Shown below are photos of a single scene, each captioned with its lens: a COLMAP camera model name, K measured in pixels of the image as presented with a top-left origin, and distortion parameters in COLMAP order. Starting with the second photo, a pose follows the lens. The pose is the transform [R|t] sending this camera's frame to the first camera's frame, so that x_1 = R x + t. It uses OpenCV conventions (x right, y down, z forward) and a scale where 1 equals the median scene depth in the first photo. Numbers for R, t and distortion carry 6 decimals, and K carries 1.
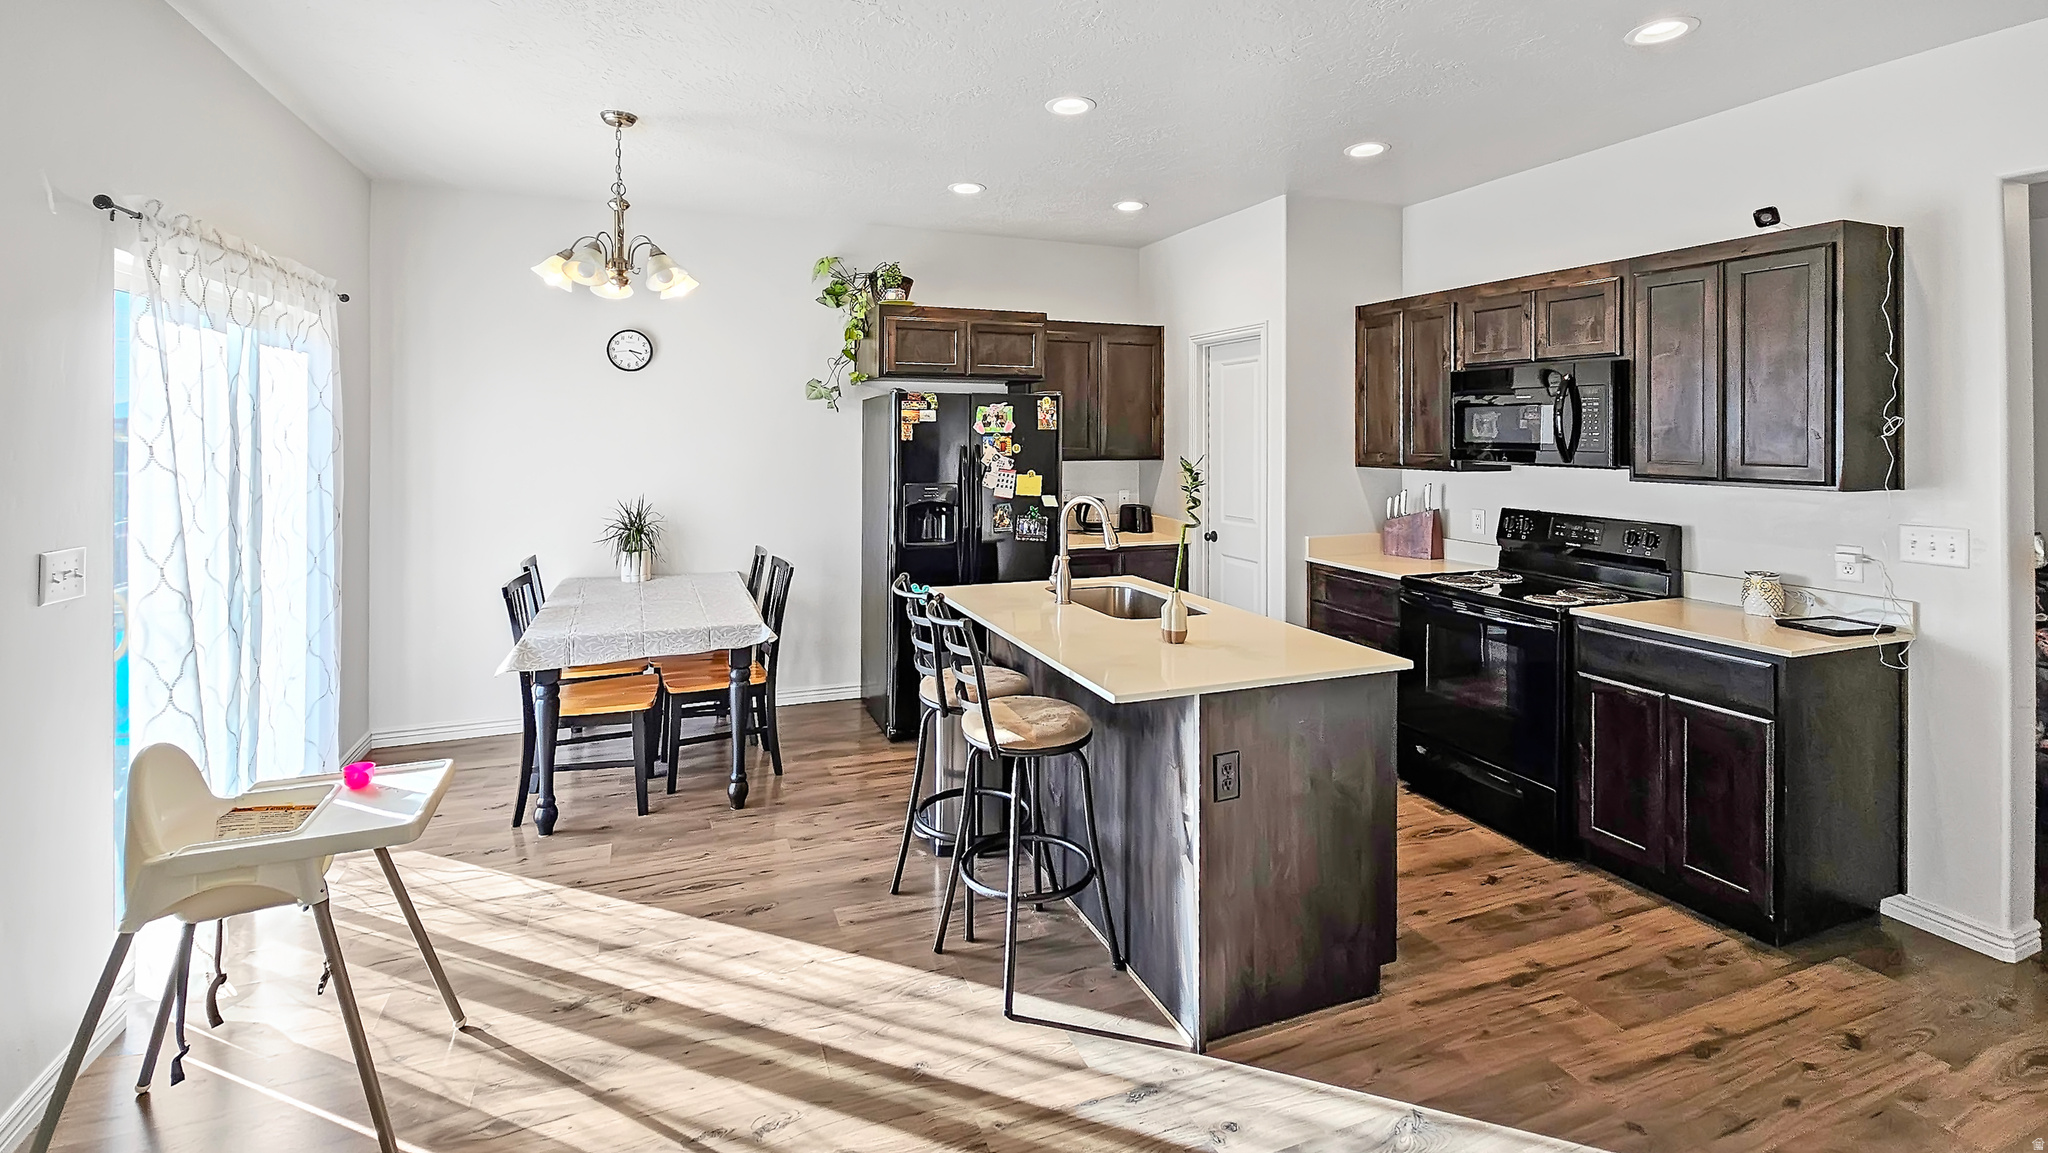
lens RADIAL K [[929.3, 0, 1024.7], [0, 929.3, 554.7], [0, 0, 1]] dist [0.003389, 0.000117]
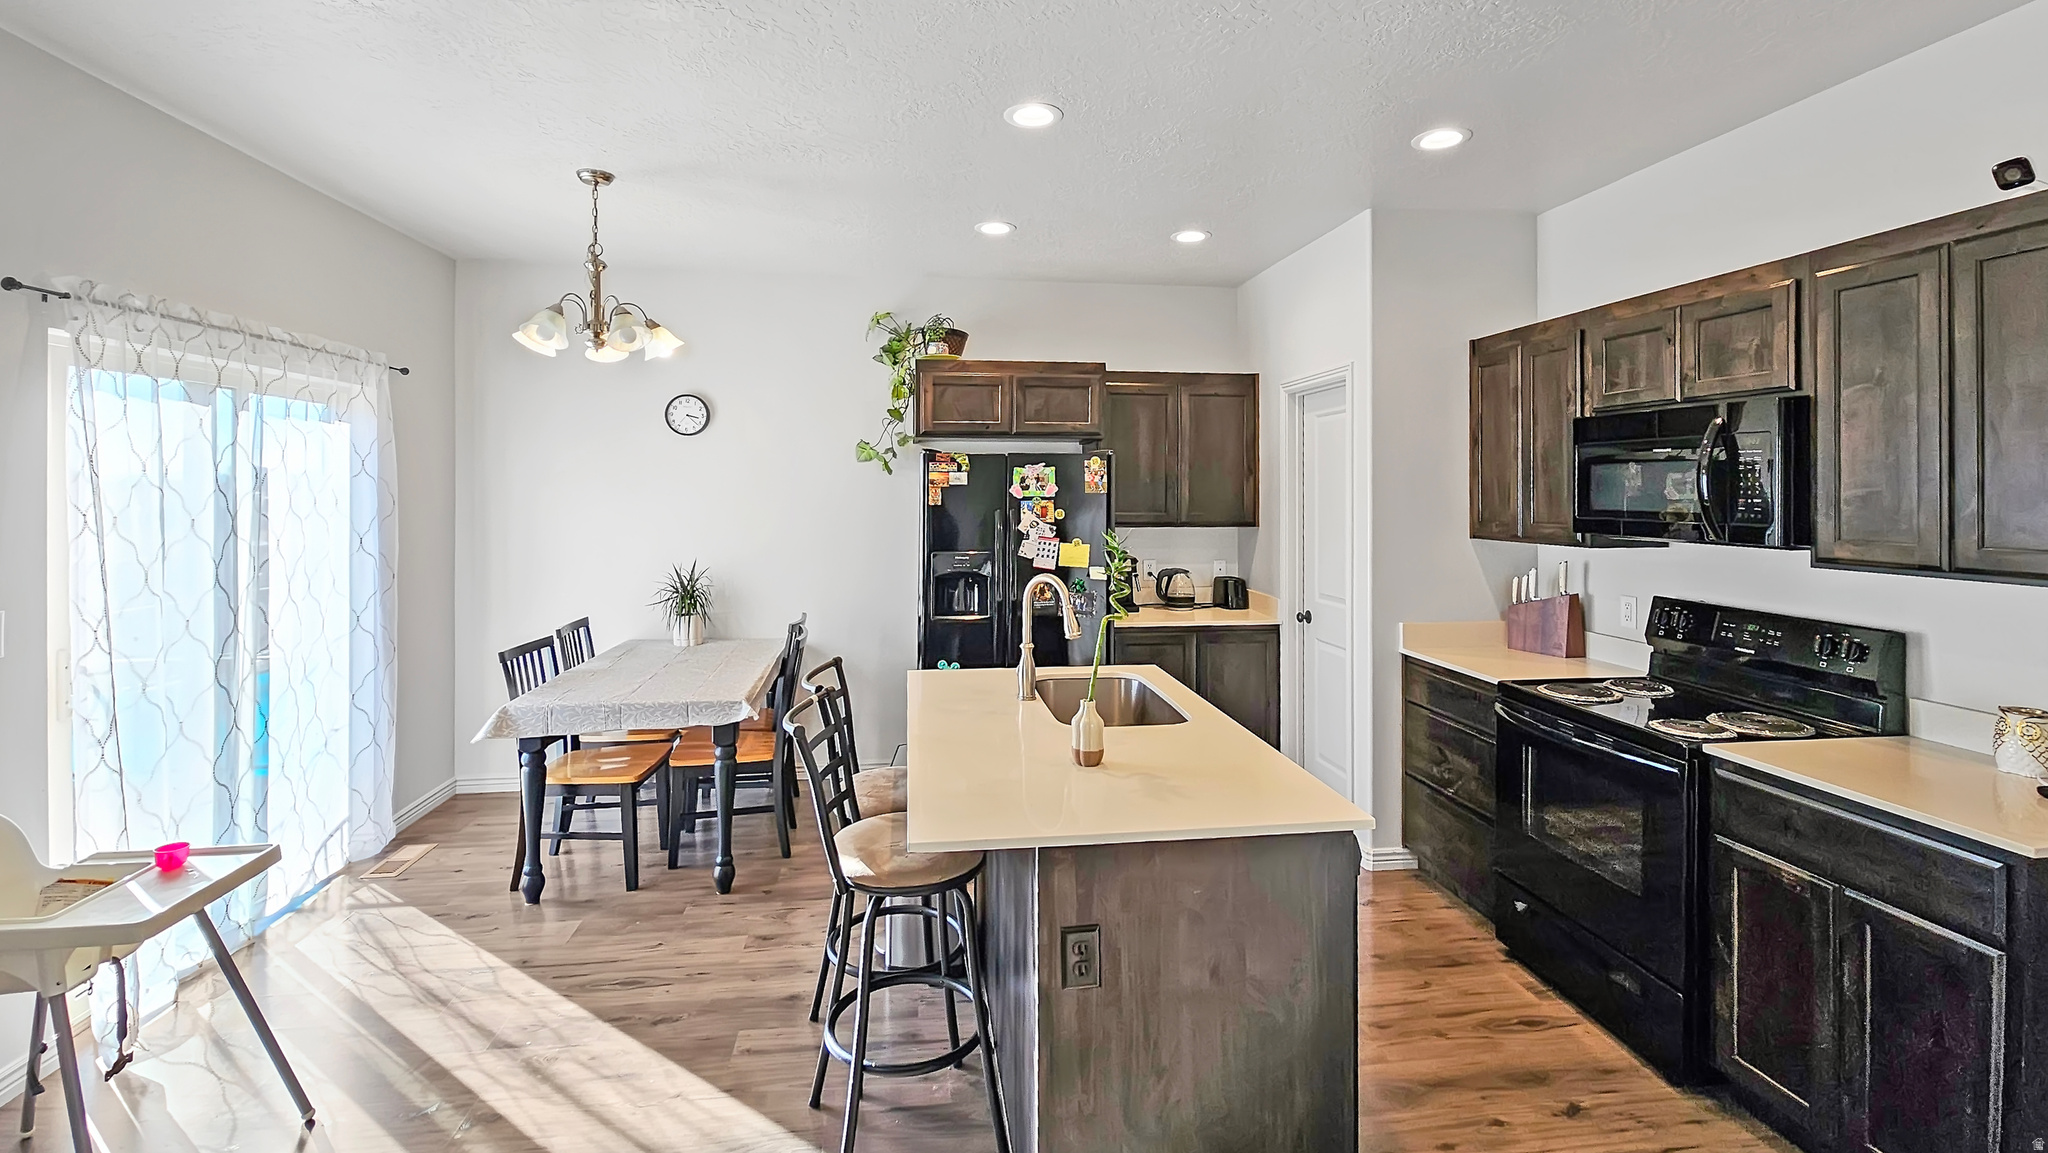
lens RADIAL K [[915.1, 0, 1040.1], [0, 915.1, 593.7], [0, 0, 1]] dist [0.008292, -0.006695]
pose [[0.969996, 0.025174, -0.241816, 0.217204], [-0.029787, 0.999437, -0.015437, -0.026714], [0.241291, 0.022176, 0.970199, 0.160058]]
